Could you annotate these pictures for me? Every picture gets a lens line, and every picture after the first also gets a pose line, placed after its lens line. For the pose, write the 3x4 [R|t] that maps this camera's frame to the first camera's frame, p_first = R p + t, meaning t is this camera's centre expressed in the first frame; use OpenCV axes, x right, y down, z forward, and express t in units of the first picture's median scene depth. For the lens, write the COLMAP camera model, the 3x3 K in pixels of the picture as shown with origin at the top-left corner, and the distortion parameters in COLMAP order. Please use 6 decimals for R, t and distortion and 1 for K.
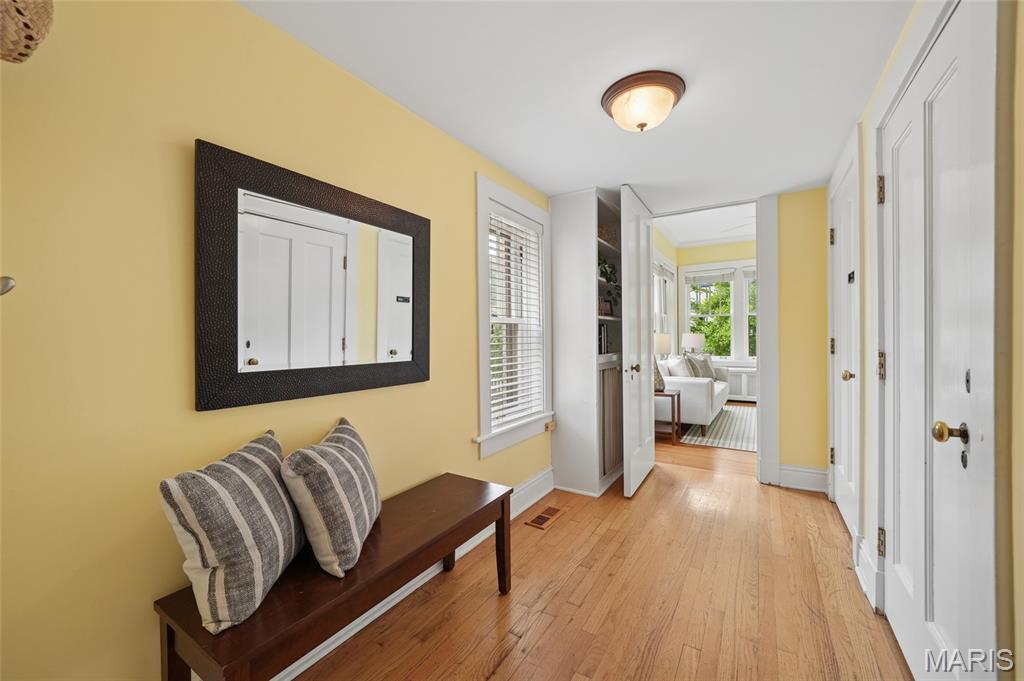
lens RADIAL K [[384.6, 0, 522.3], [0, 384.6, 334.1], [0, 0, 1]] dist [-0.003811, 0.000339]
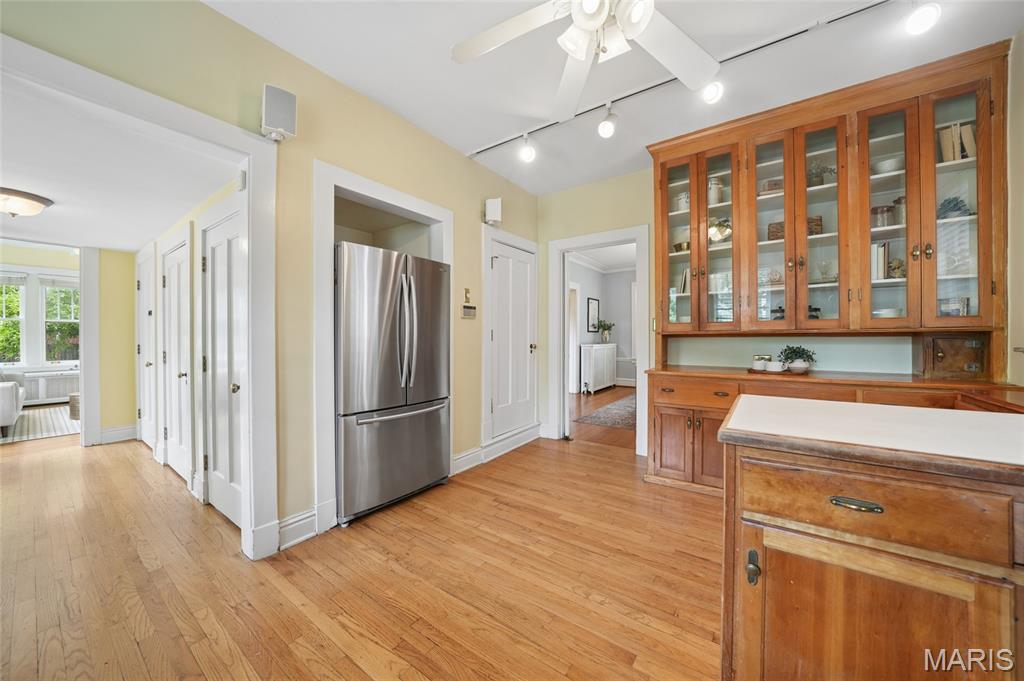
lens RADIAL K [[360.5, 0, 512.1], [0, 360.5, 335.7], [0, 0, 1]] dist [-0.021158, 0.000402]
pose [[0.059472, -0.006336, 0.998210, -0.771118], [0.001070, 0.999980, 0.006283, -0.042903], [-0.998229, 0.000695, 0.059478, -0.883538]]
